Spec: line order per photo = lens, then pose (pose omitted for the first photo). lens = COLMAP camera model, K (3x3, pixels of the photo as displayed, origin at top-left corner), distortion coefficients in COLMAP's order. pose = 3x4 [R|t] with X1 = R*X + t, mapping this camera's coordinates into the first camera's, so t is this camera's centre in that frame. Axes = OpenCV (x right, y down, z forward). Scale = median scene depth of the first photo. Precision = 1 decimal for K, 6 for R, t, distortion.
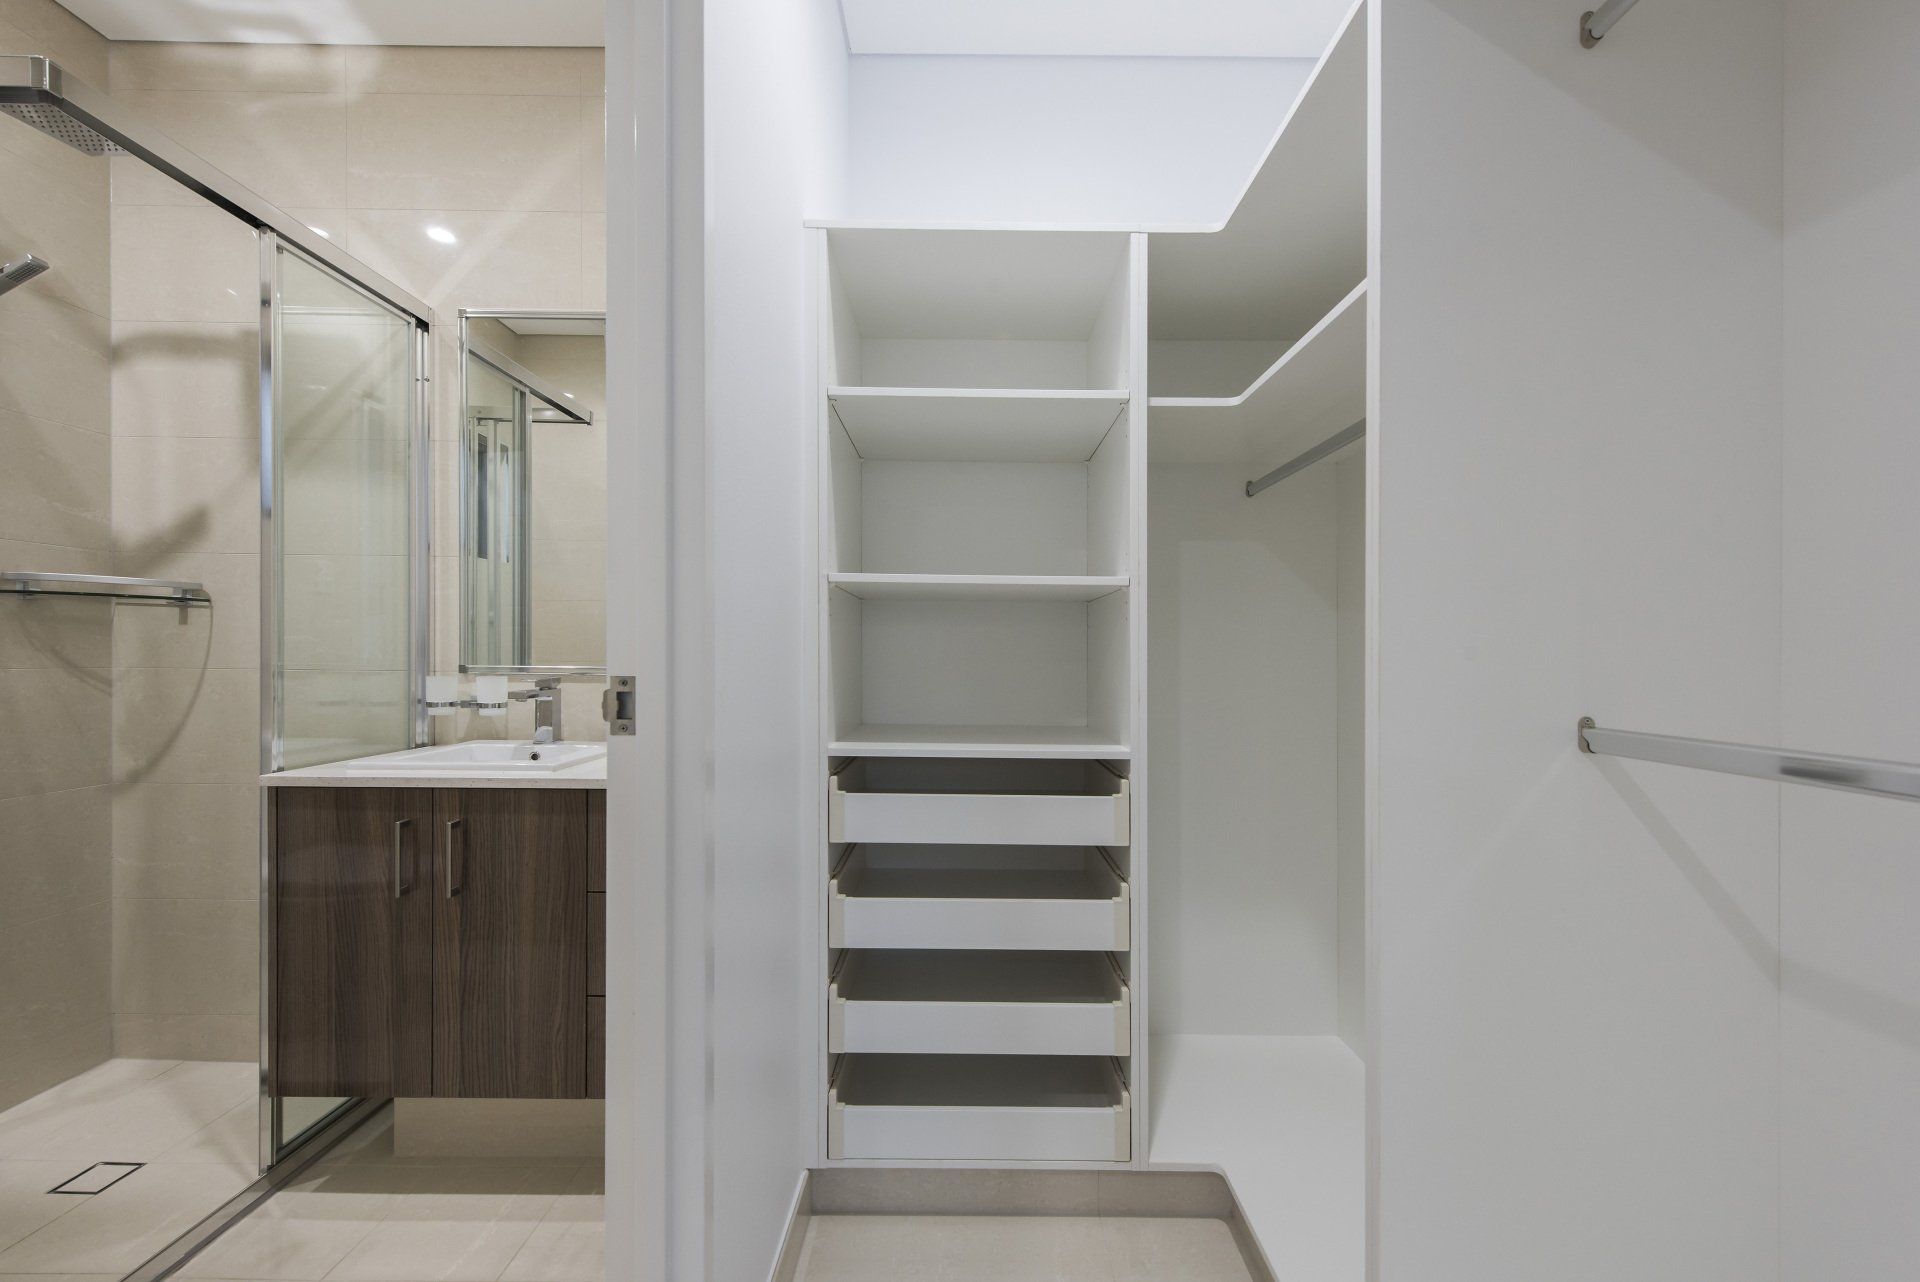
lens RADIAL K [[862.1, 0, 1029.3], [0, 862.1, 672.4], [0, 0, 1]] dist [0.007974, -0.002167]
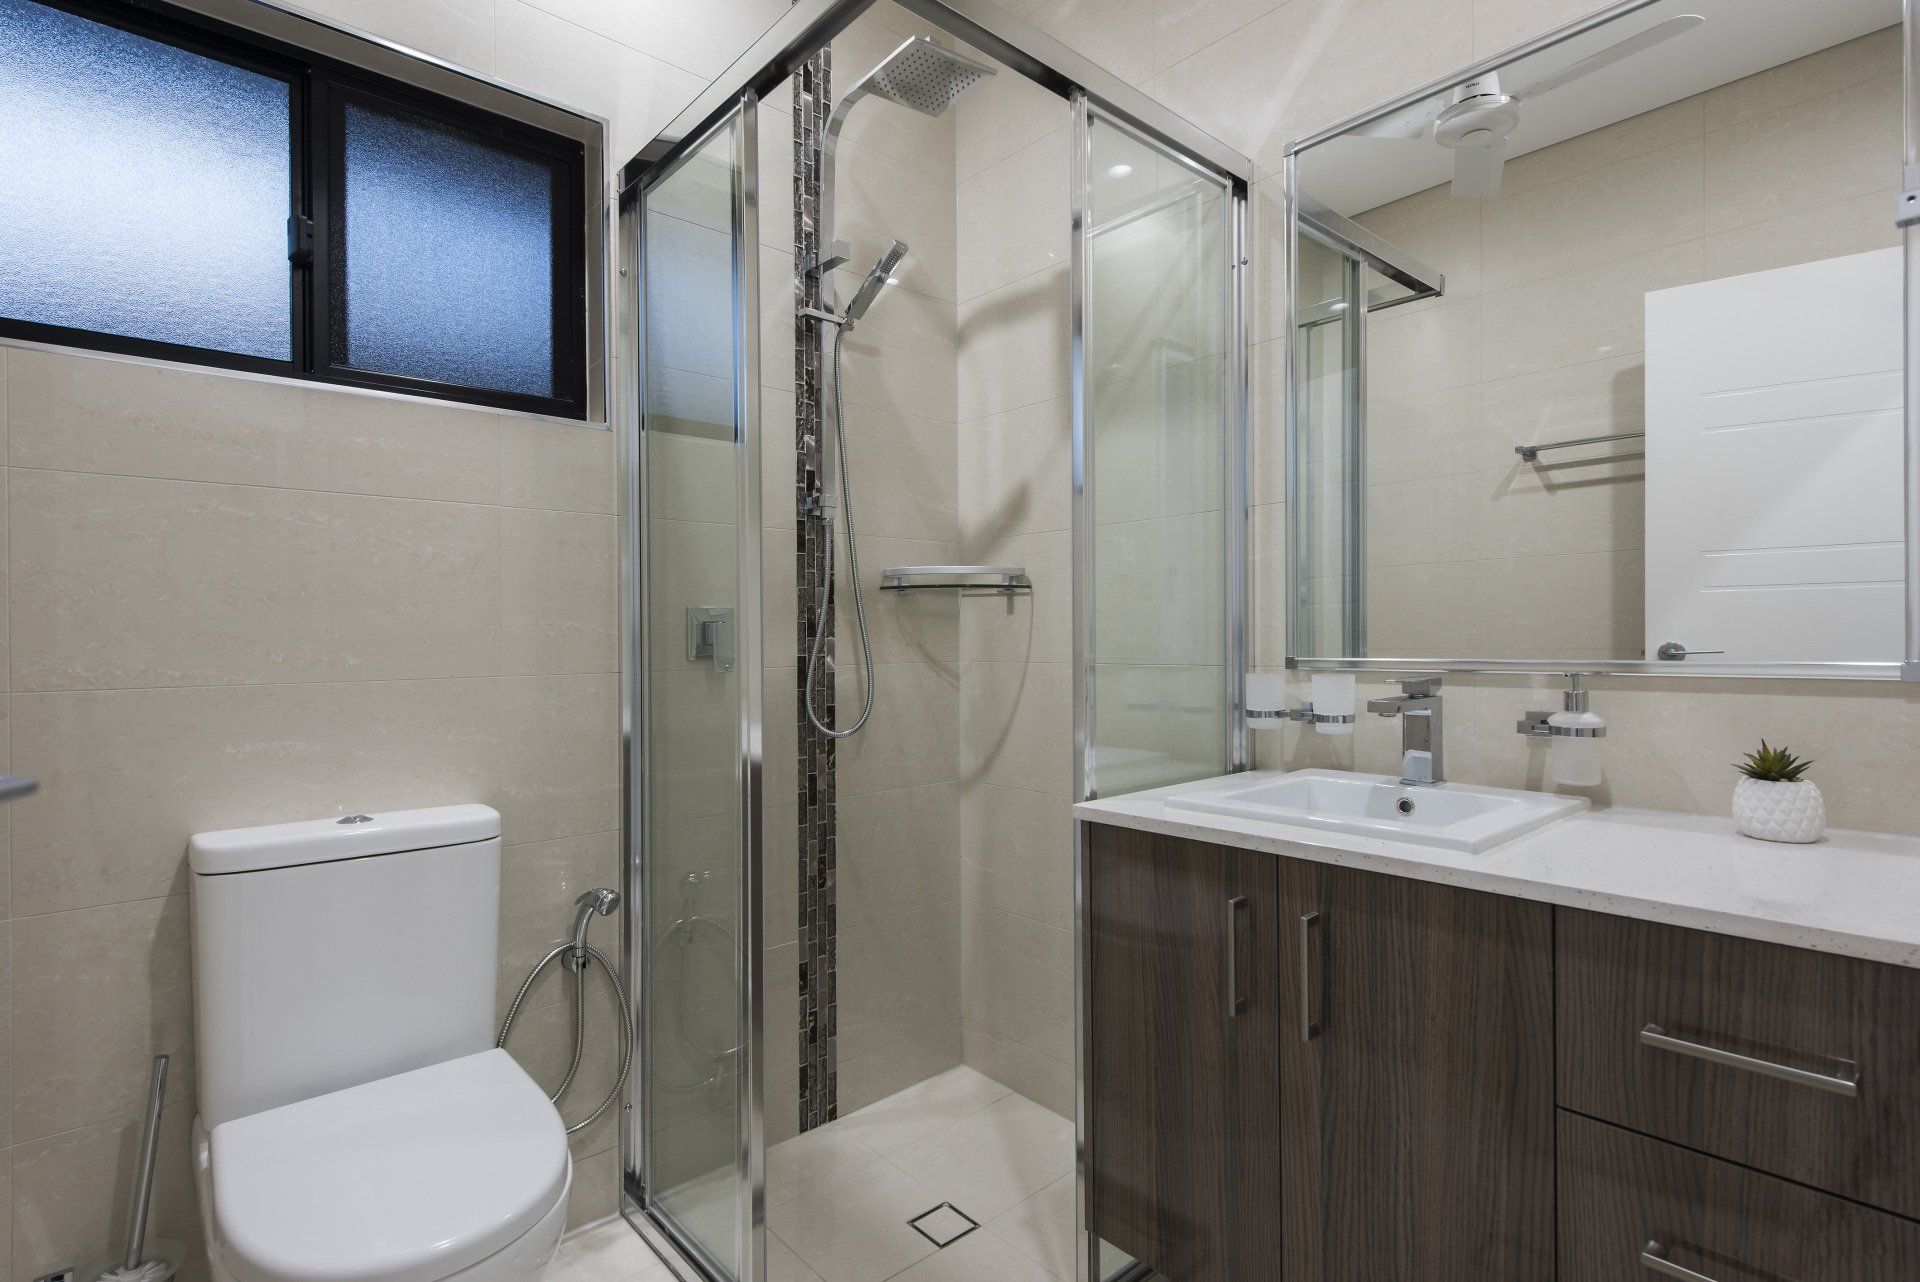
lens RADIAL K [[980.7, 0, 961.1], [0, 980.7, 645.6], [0, 0, 1]] dist [0.012605, -0.004198]
pose [[0.667220, -0.012965, -0.744748, -0.244924], [0.003673, 0.999894, -0.014116, -0.008173], [0.744852, 0.006683, 0.667196, 0.276754]]
